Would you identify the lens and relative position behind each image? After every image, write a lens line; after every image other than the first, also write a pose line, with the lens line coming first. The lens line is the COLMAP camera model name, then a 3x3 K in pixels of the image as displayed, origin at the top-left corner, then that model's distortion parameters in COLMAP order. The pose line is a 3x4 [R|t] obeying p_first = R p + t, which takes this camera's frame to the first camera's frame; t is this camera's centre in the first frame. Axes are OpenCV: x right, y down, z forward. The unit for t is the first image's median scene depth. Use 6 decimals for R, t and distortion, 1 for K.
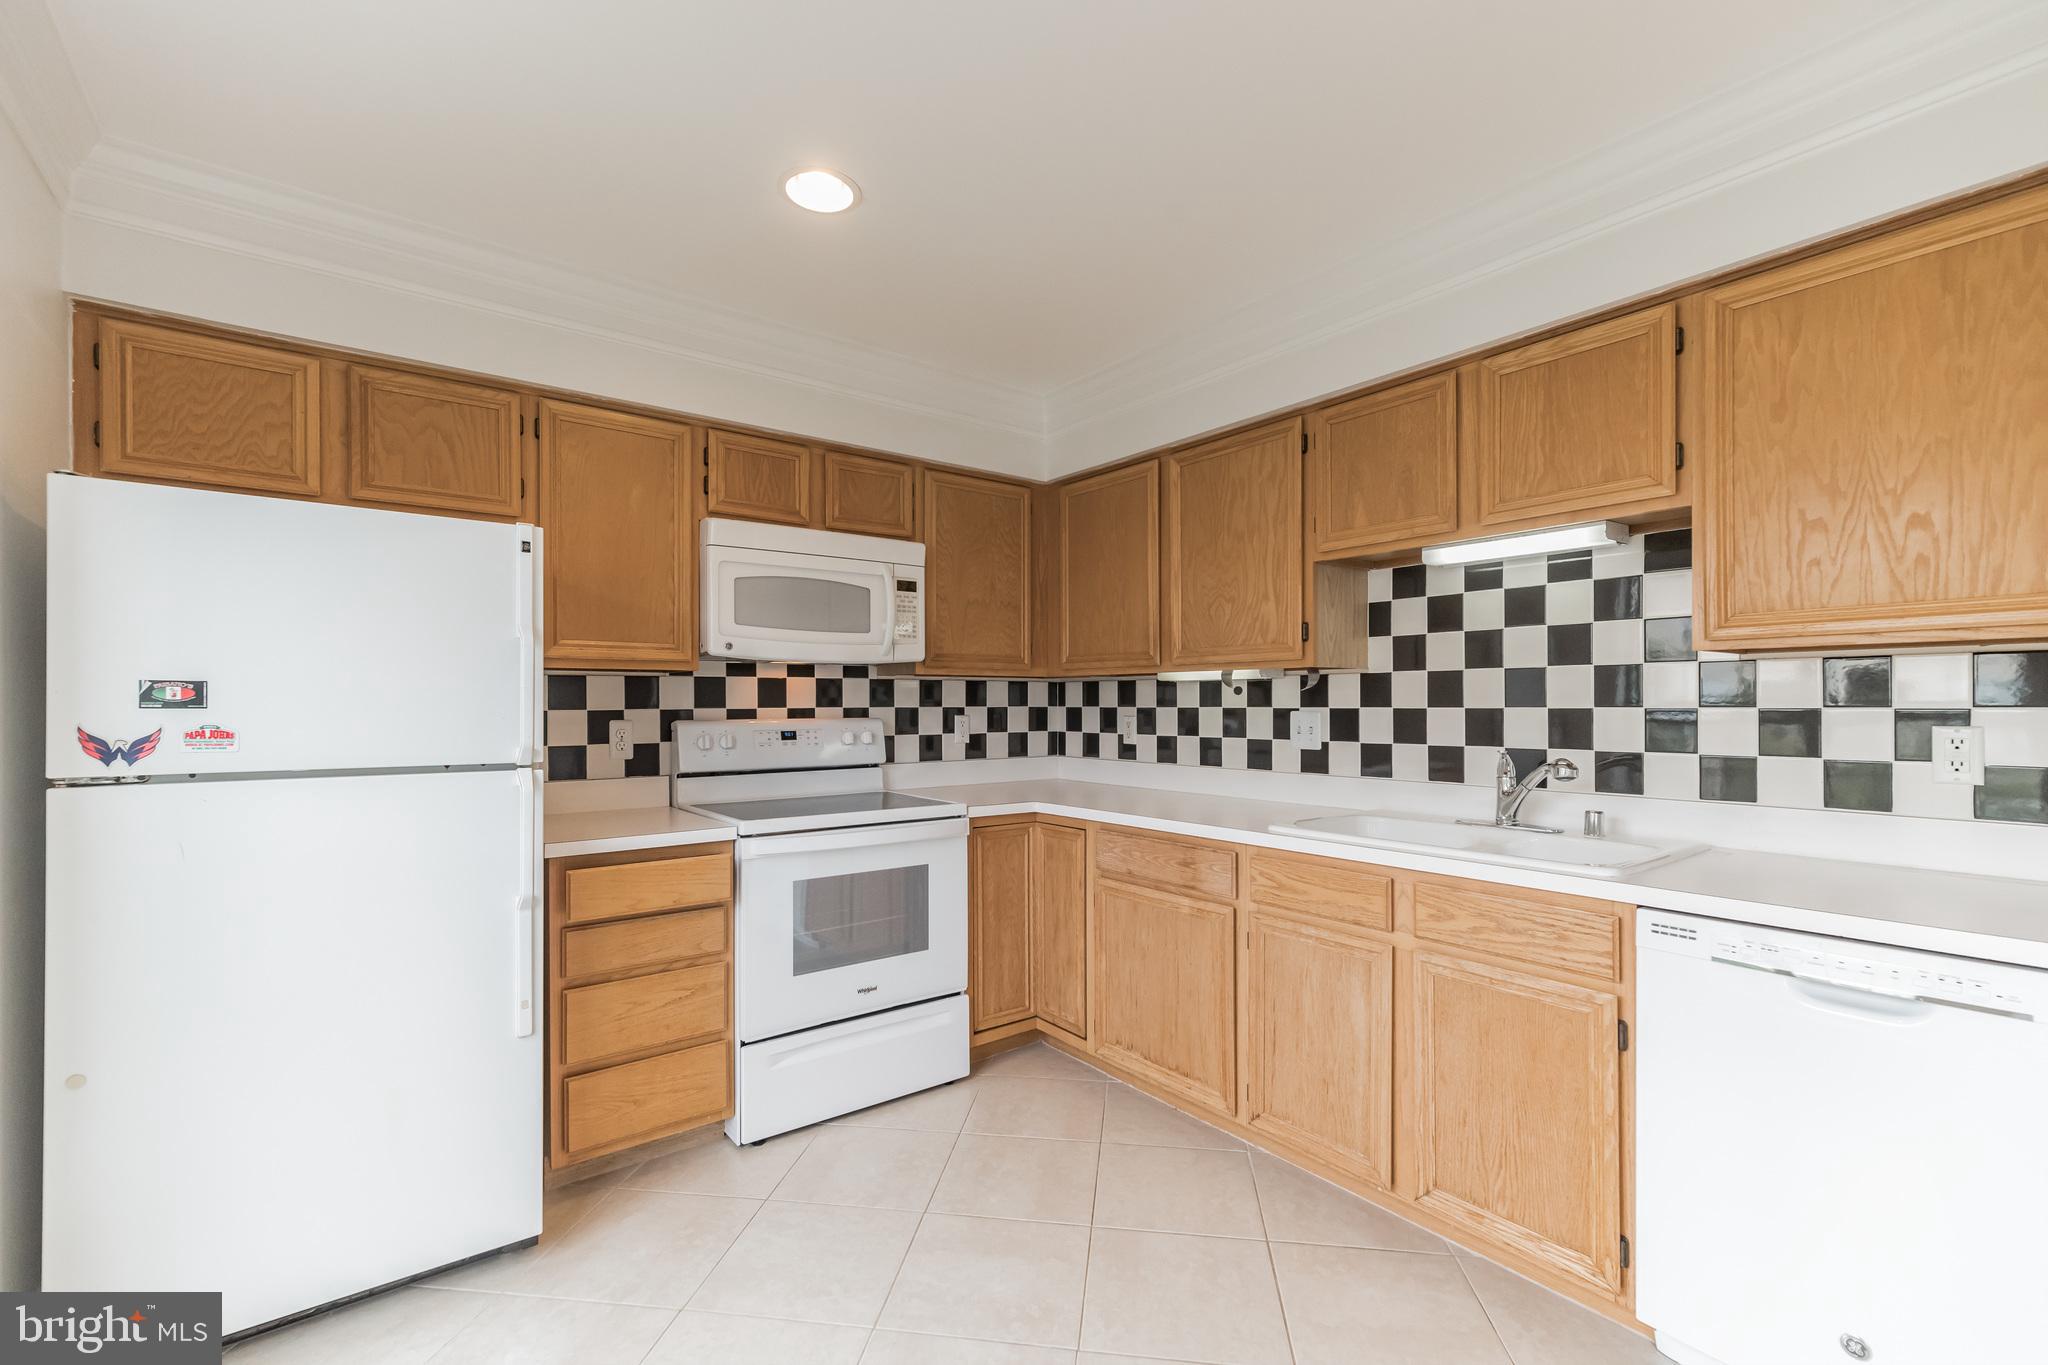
lens RADIAL K [[886.4, 0, 1024.9], [0, 886.4, 692.3], [0, 0, 1]] dist [-0.000180, -0.000045]
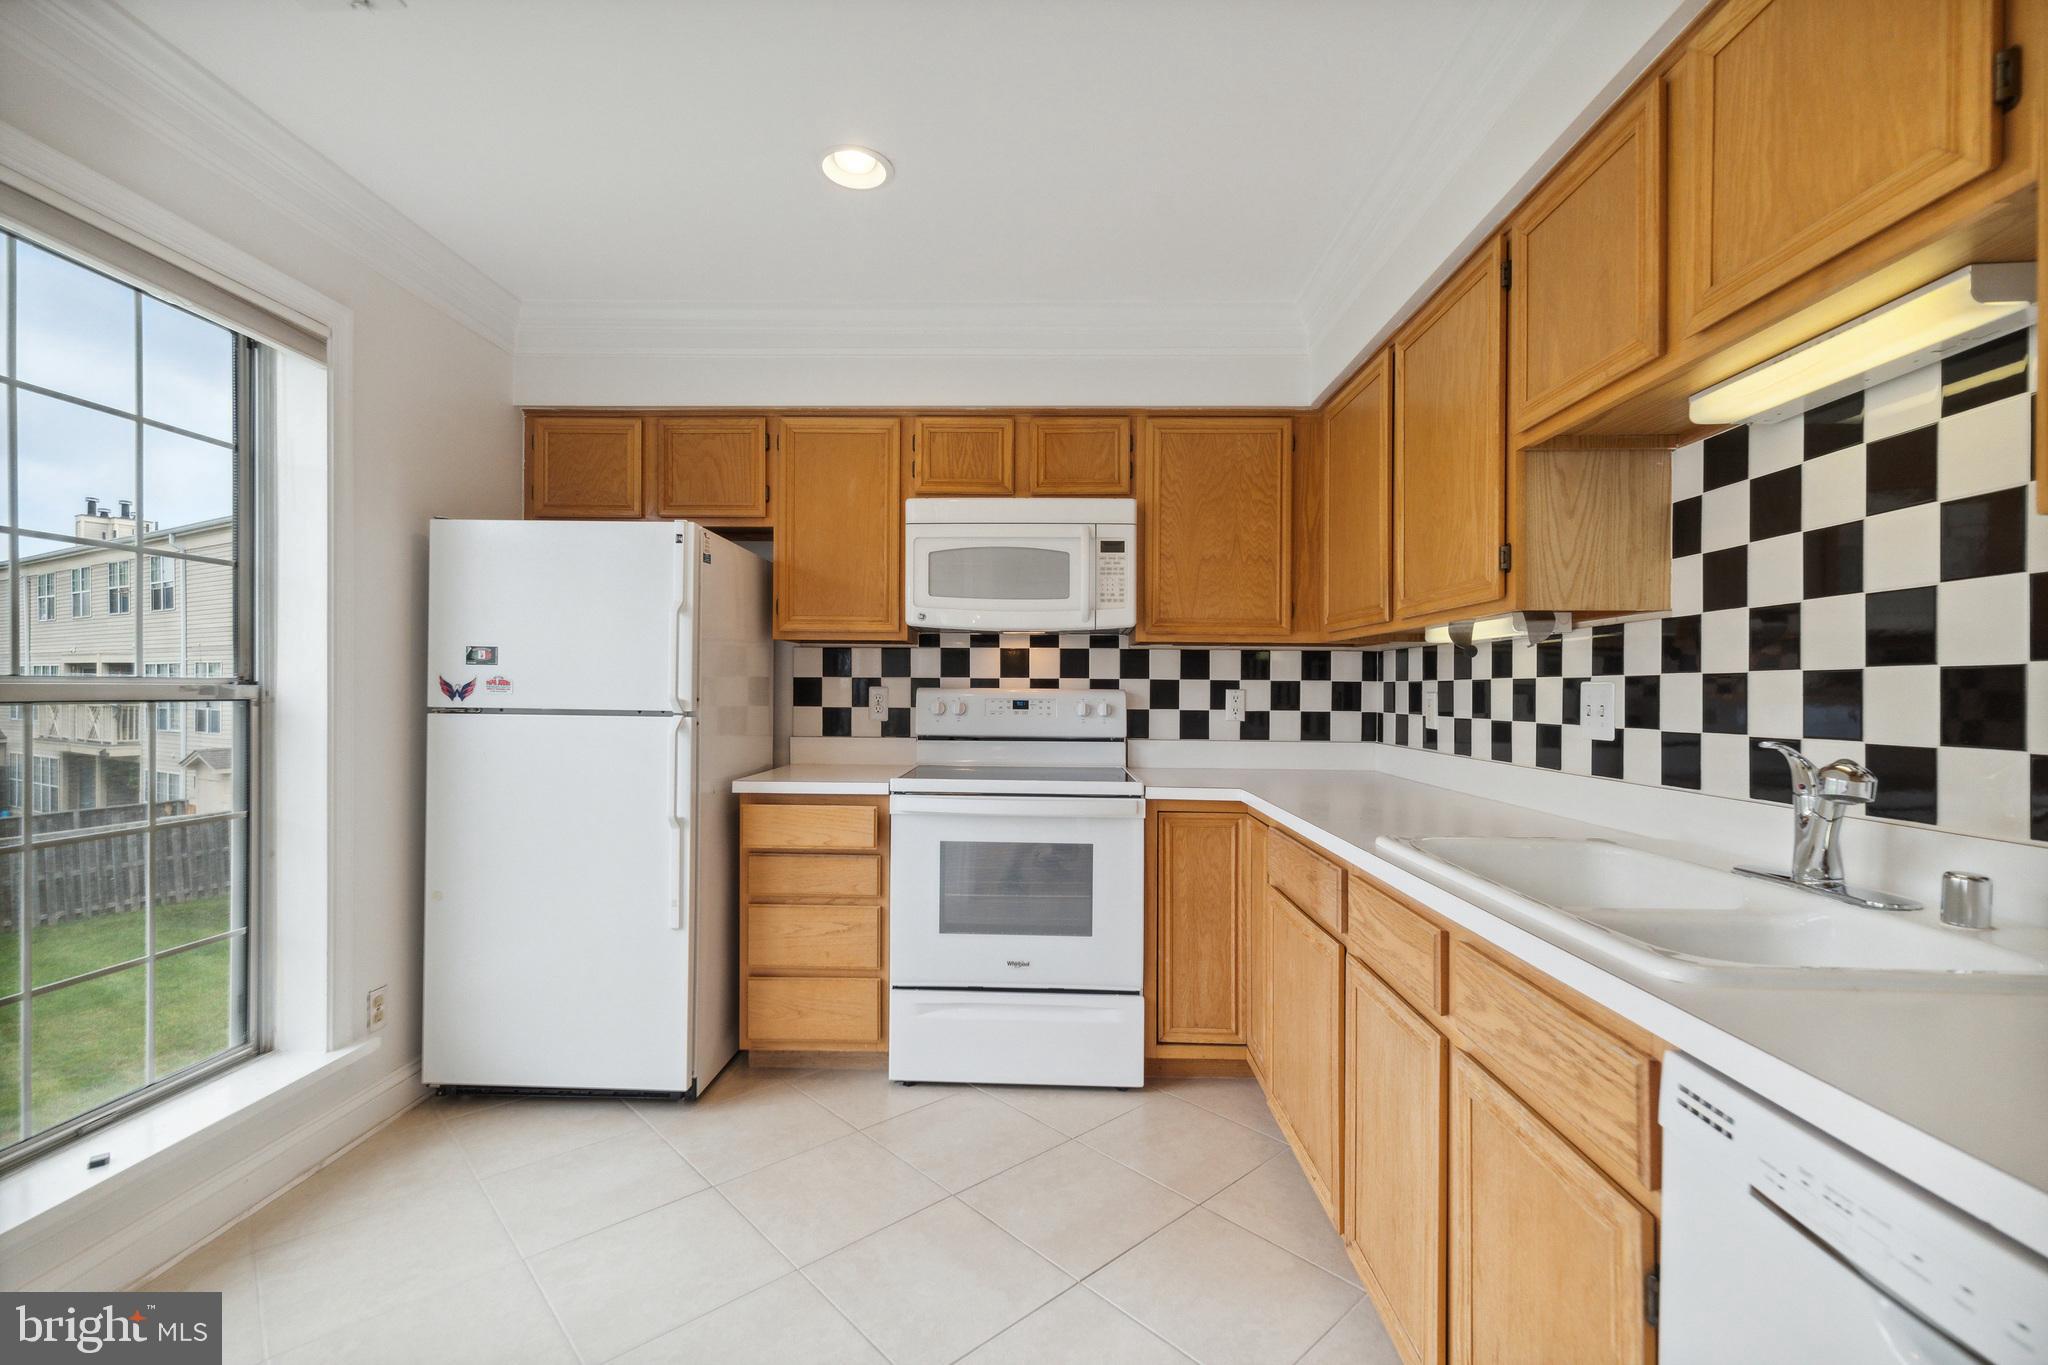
lens RADIAL K [[900.5, 0, 1024.0], [0, 900.5, 682.5], [0, 0, 1]] dist [-0.000322, -0.000323]
pose [[0.770571, 0.004349, -0.637339, 0.437405], [-0.004866, 0.999988, 0.000940, 0.024932], [0.637335, 0.002377, 0.770583, 0.231765]]
